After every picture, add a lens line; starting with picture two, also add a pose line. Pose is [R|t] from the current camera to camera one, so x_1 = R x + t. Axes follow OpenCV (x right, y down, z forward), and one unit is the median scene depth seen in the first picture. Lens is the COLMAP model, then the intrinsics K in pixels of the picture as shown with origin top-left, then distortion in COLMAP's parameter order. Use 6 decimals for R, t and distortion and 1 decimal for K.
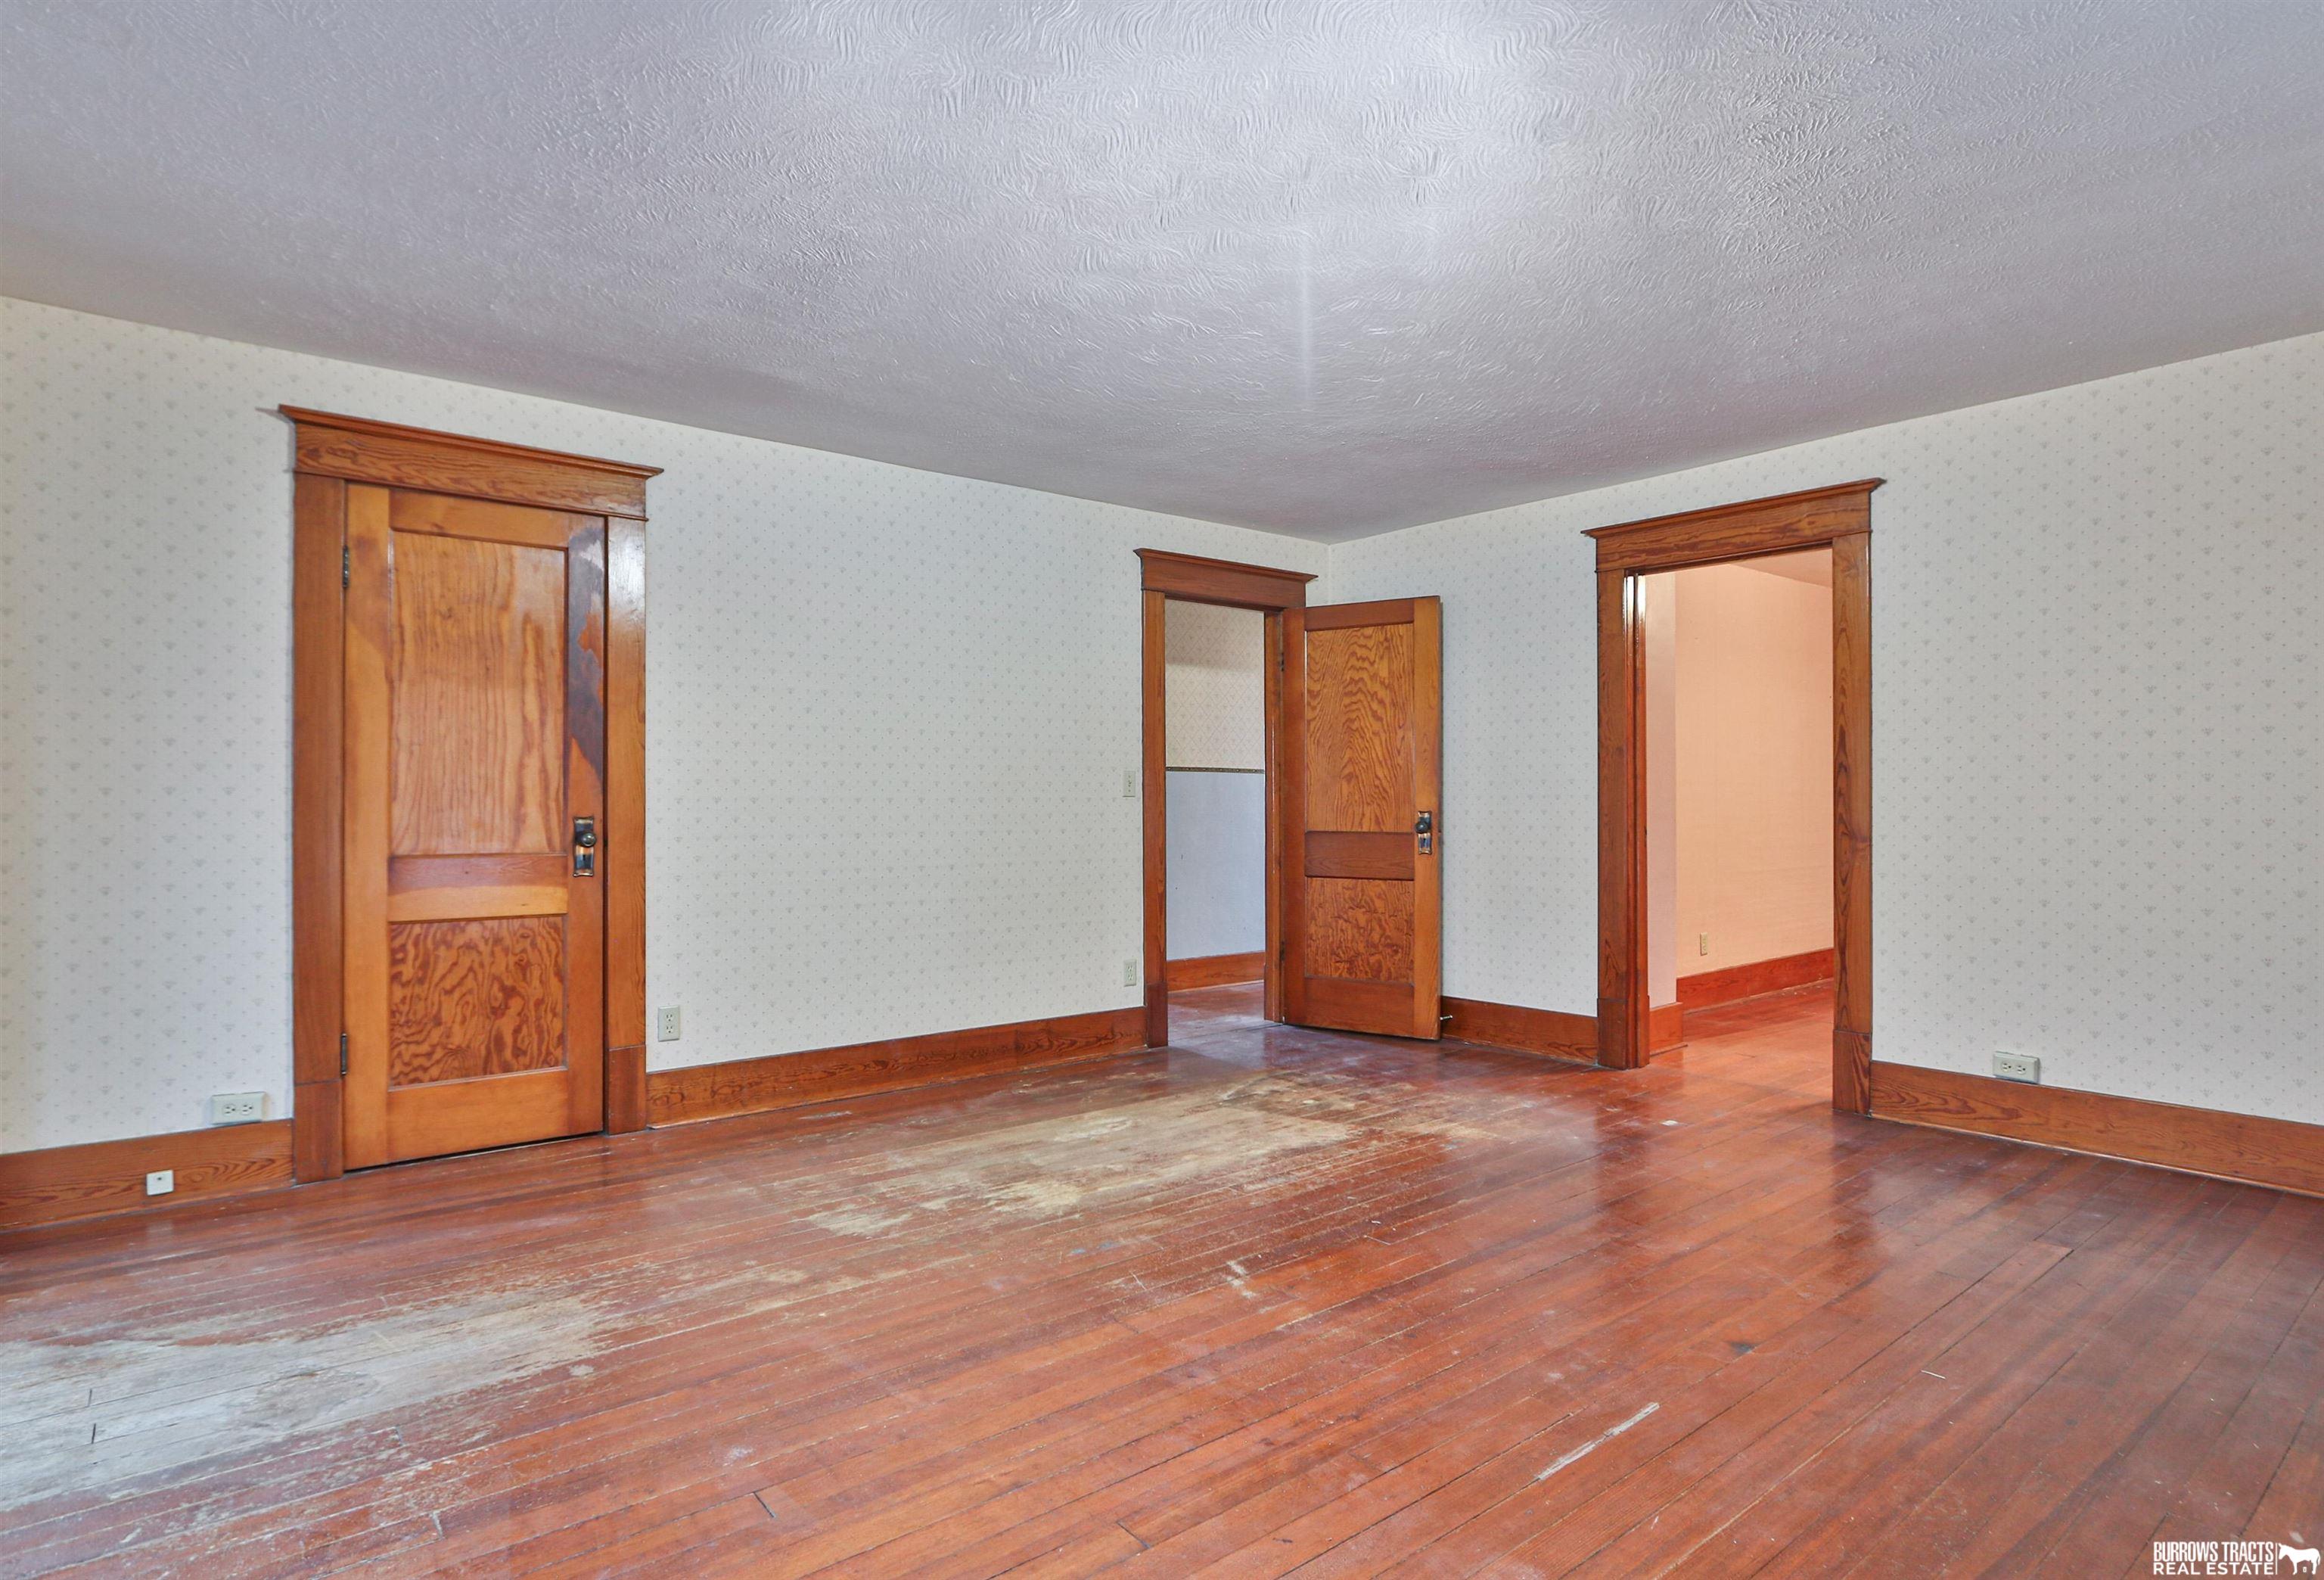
lens RADIAL K [[1232.4, 0, 1168.8], [0, 1232.4, 789.0], [0, 0, 1]] dist [-0.015193, 0.004886]
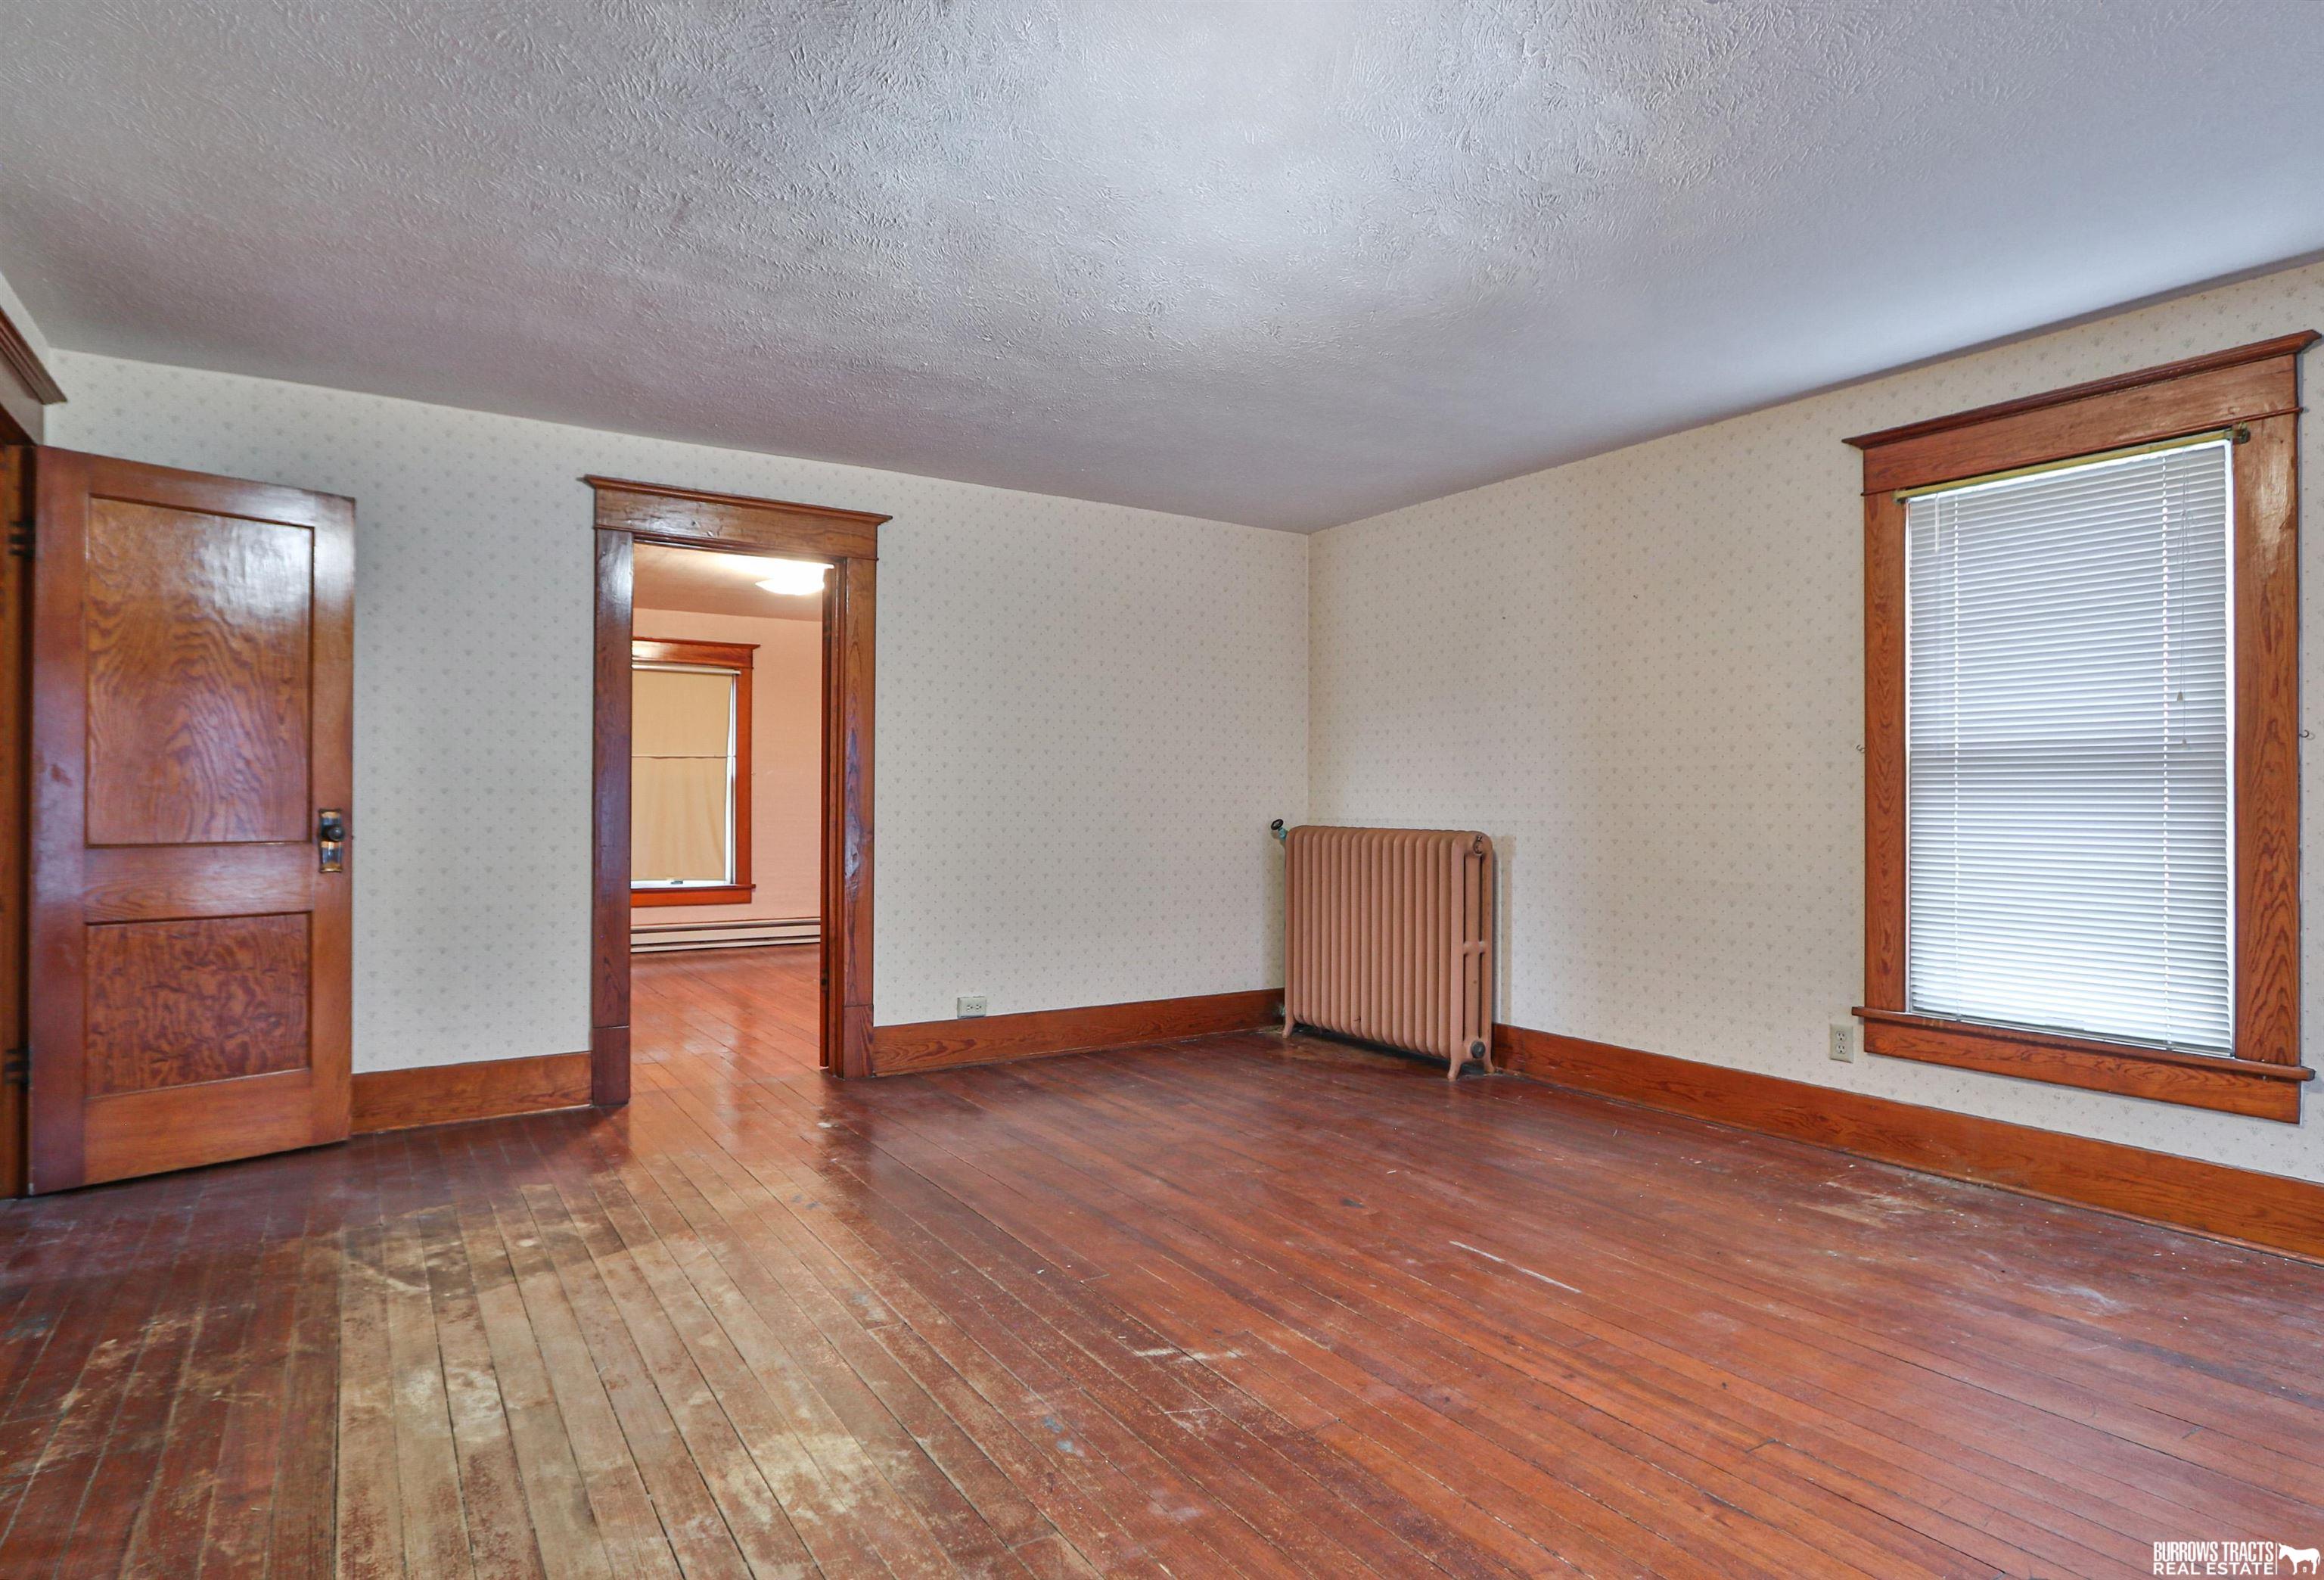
lens RADIAL K [[1232.4, 0, 1144.3], [0, 1232.4, 798.0], [0, 0, 1]] dist [-0.015193, 0.004886]
pose [[0.135348, 0.005110, 0.990785, -0.658405], [-0.016579, 0.999858, -0.002892, 0.010450], [-0.990659, -0.016035, 0.135413, 0.758157]]
